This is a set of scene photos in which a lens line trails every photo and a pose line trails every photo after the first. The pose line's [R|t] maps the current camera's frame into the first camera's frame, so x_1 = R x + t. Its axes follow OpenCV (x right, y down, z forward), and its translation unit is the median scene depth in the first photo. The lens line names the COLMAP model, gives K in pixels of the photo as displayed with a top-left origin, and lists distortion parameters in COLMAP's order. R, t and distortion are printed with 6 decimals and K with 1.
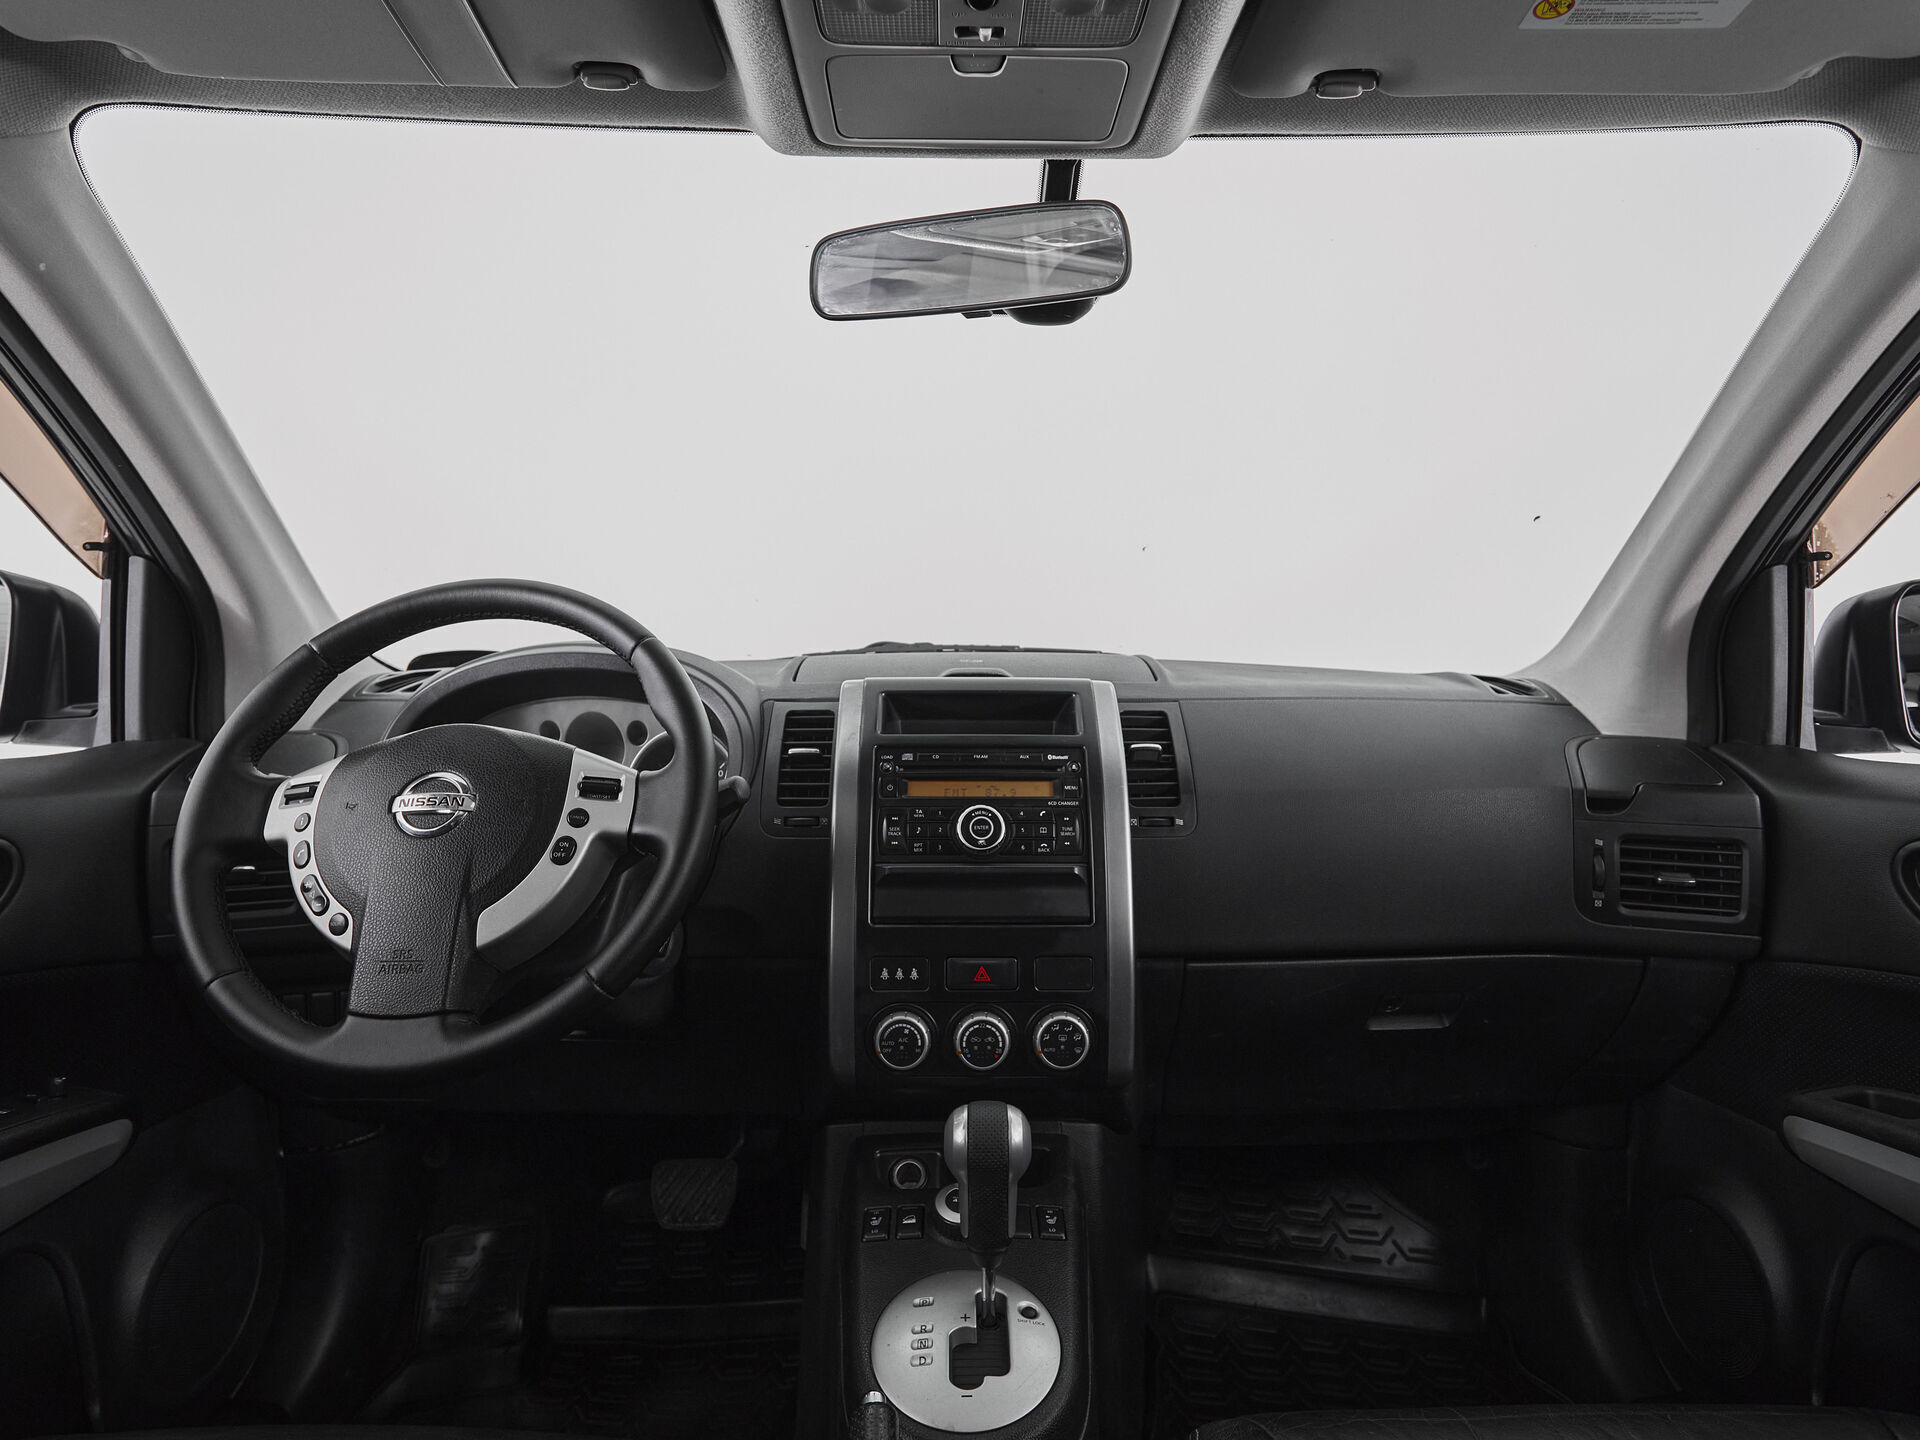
lens RADIAL K [[1045.6, 0, 957.0], [0, 1045.6, 717.1], [0, 0, 1]] dist [-0.002331, -0.004901]
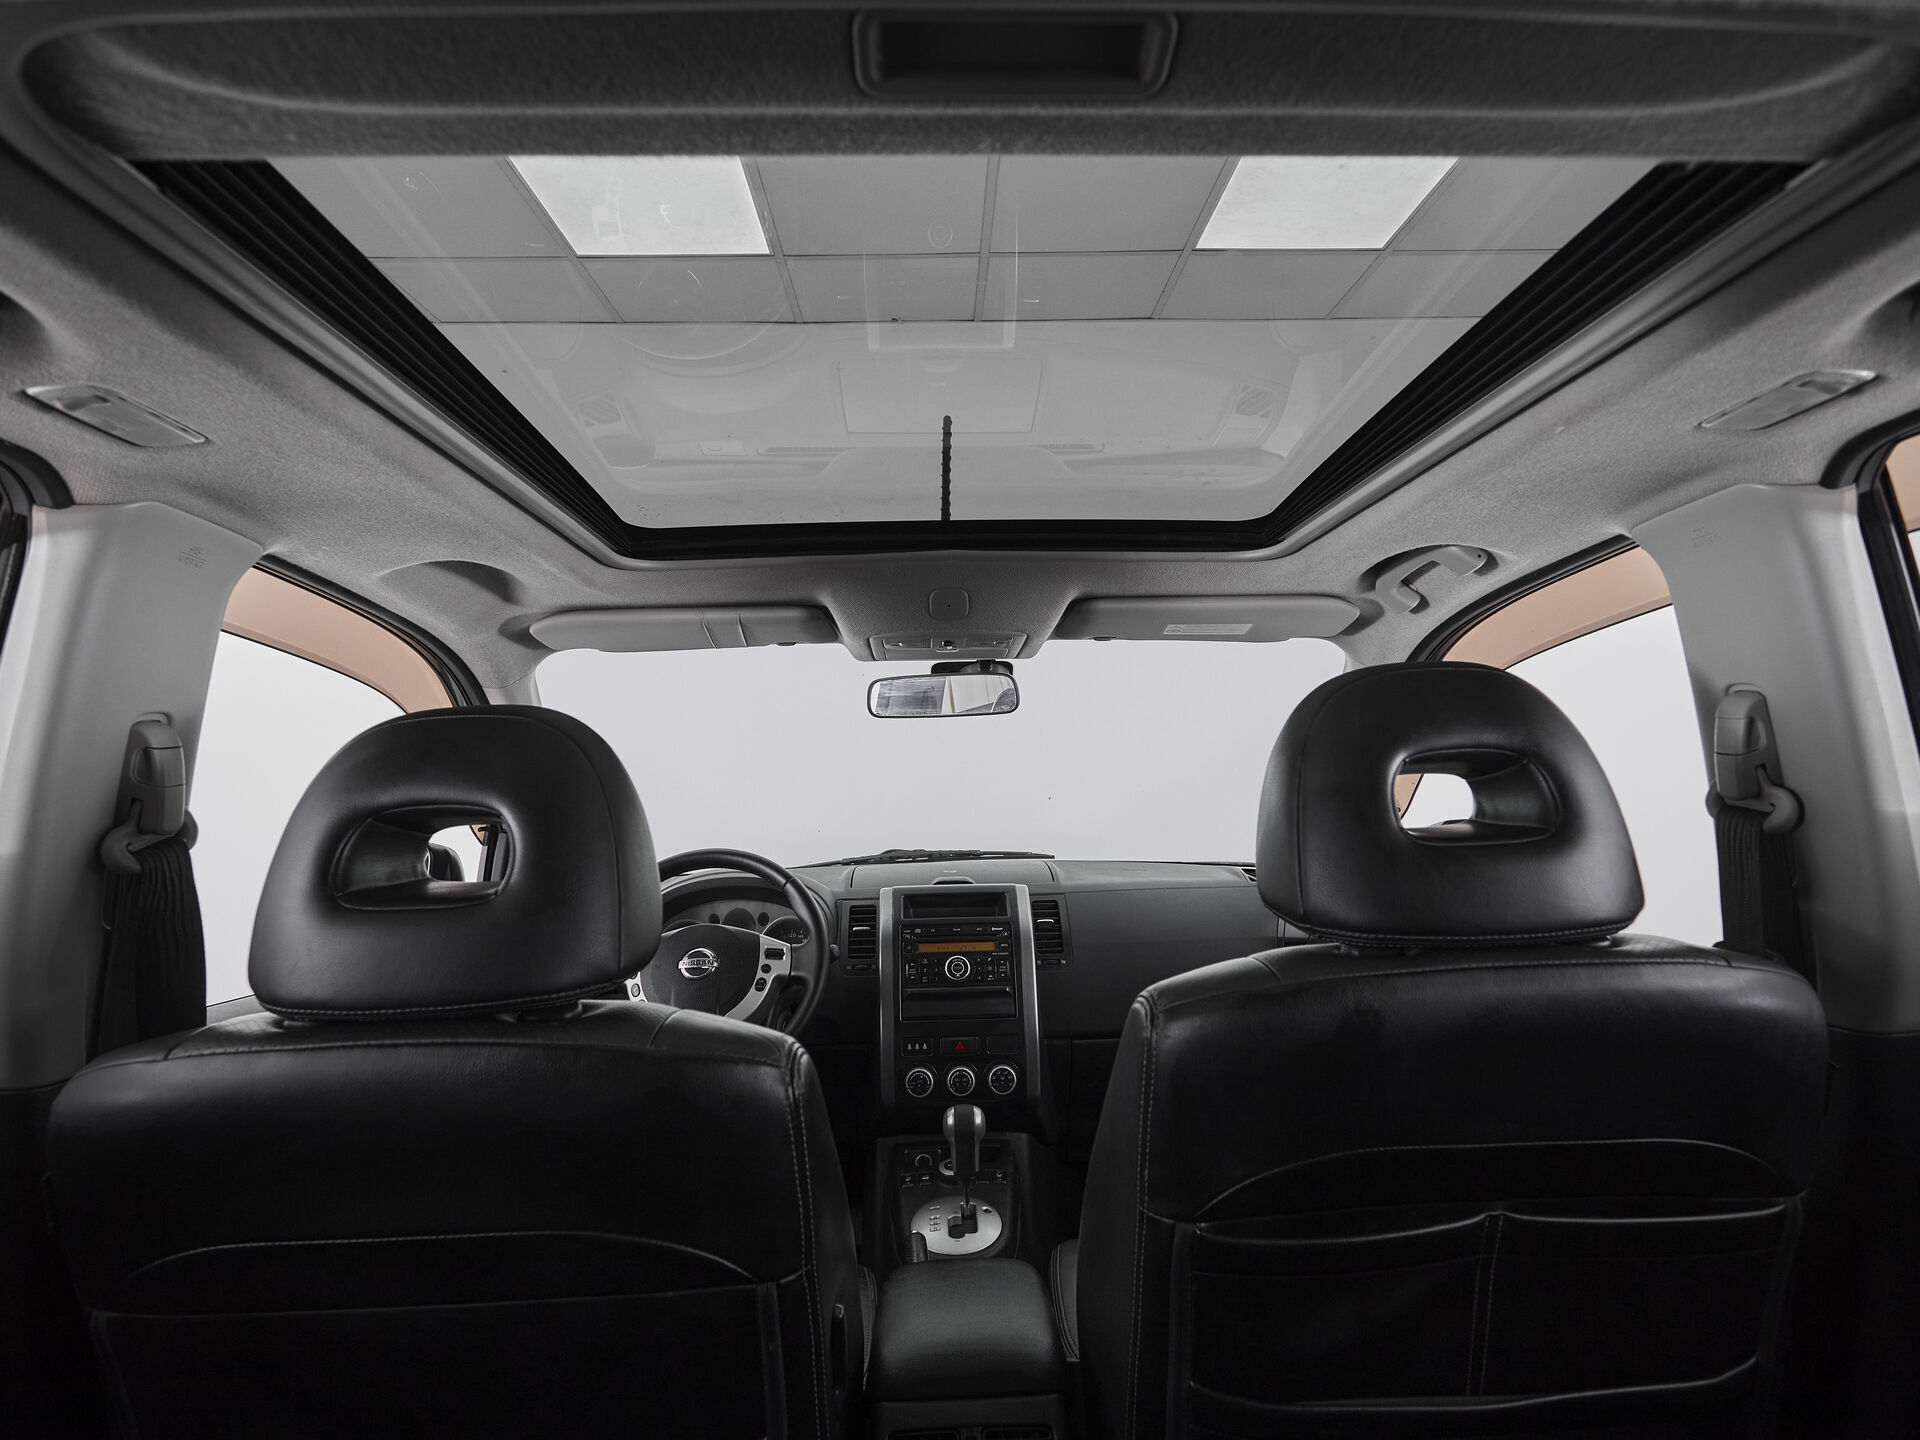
lens RADIAL K [[1045.6, 0, 960.5], [0, 1045.6, 714.8], [0, 0, 1]] dist [-0.002331, -0.004901]
pose [[0.999386, -0.023652, 0.025862, -0.010157], [0.026927, 0.990523, -0.134679, -0.094865], [-0.022431, 0.135292, 0.990552, -0.954491]]
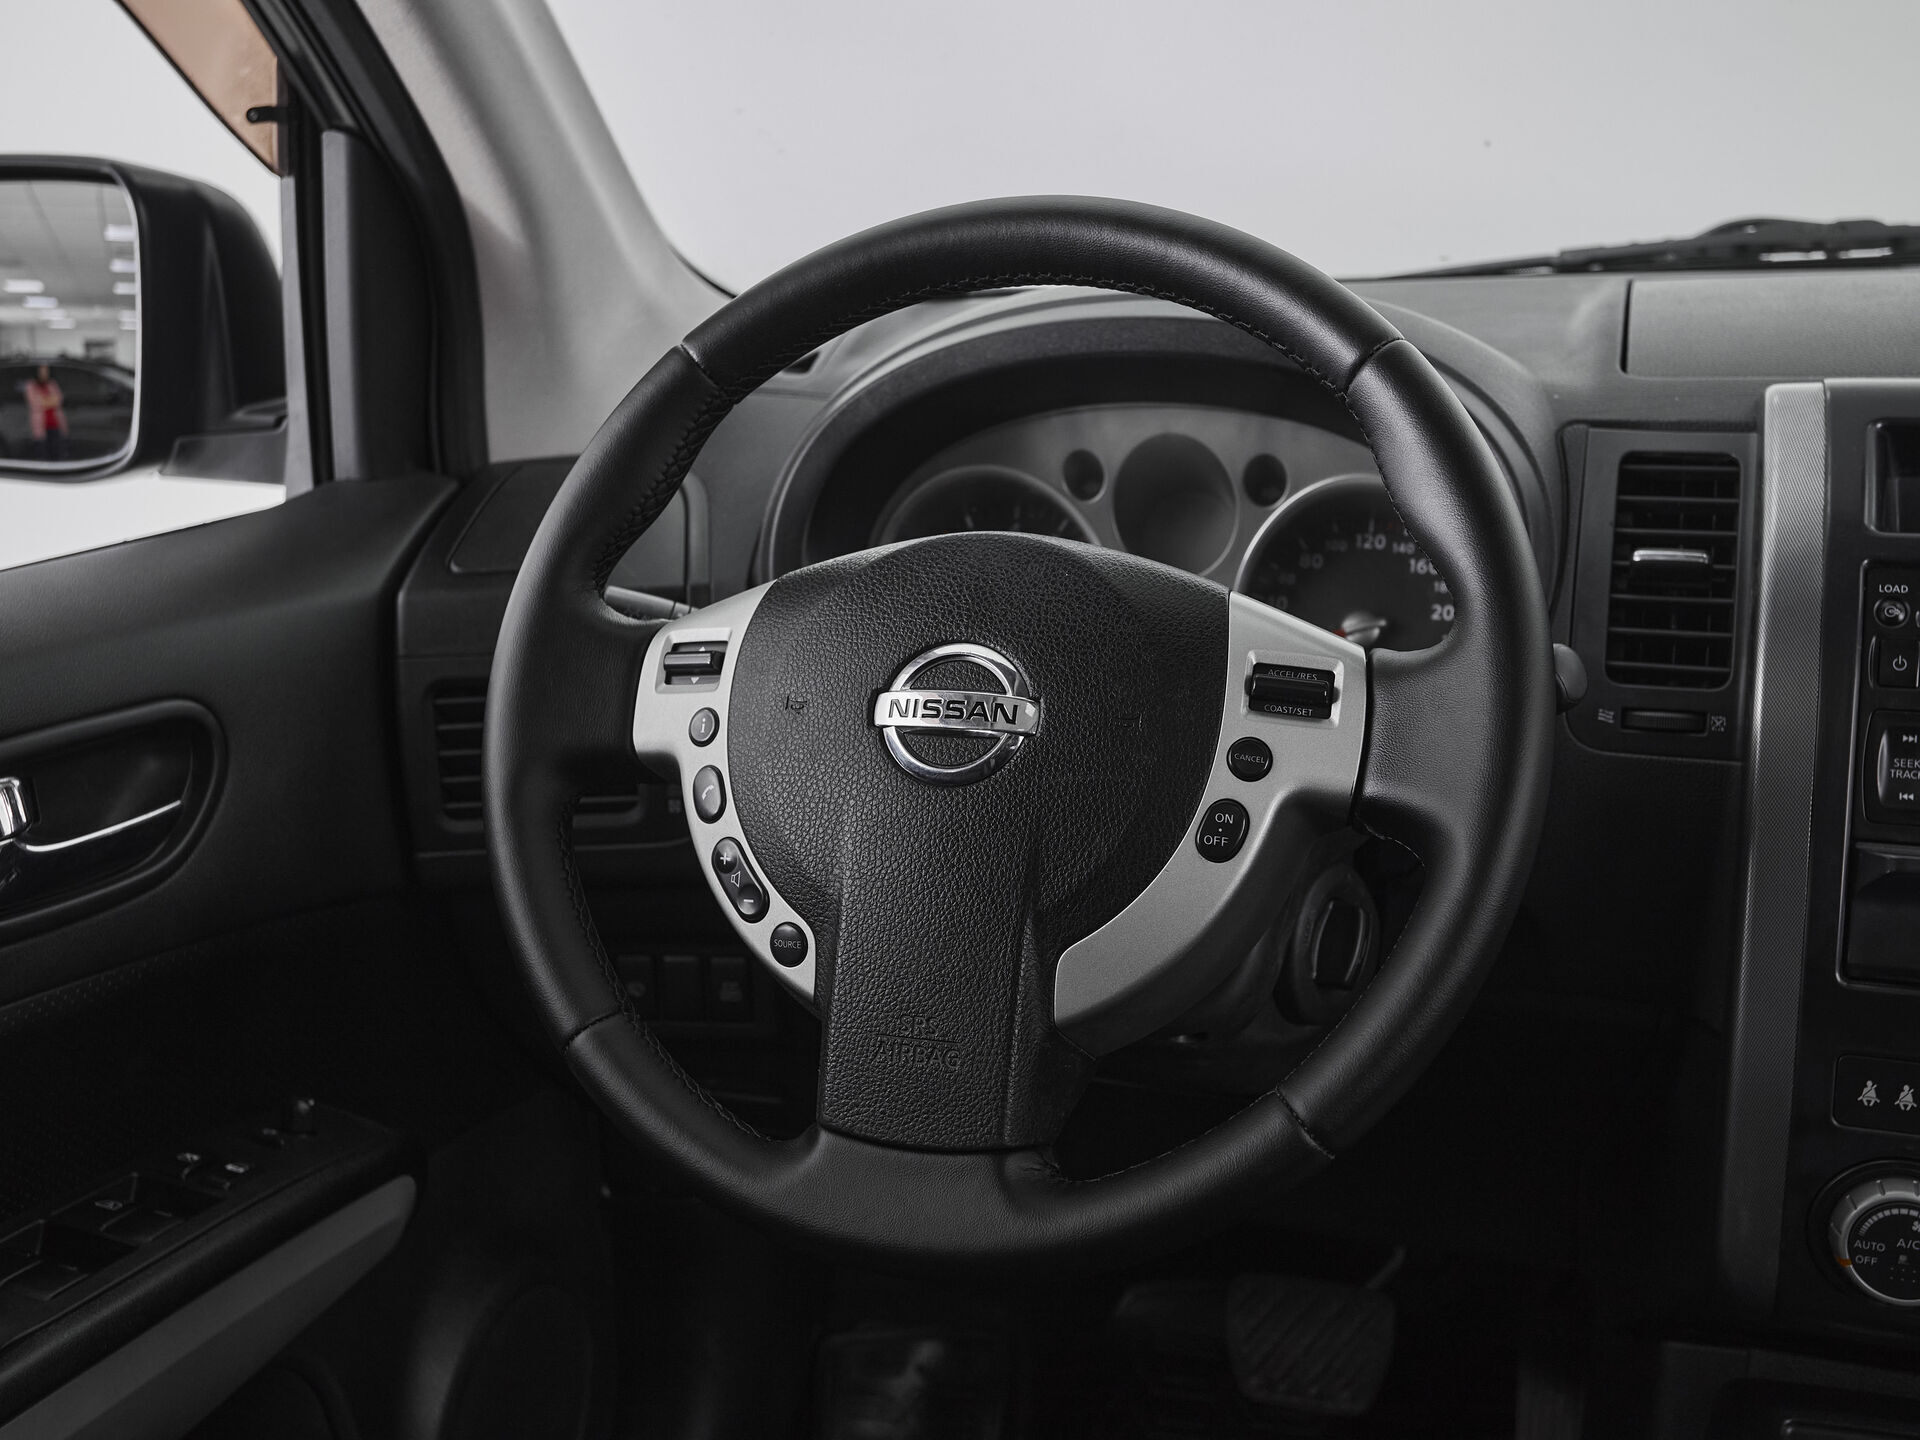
lens RADIAL K [[2044.3, 0, 956.3], [0, 2044.3, 722.9], [0, 0, 1]] dist [0.017156, 0.000000]
pose [[0.946720, 0.067069, -0.314998, -0.164985], [0.005725, 0.974416, 0.224679, -0.099850], [0.322008, -0.214512, 0.922115, 0.106558]]
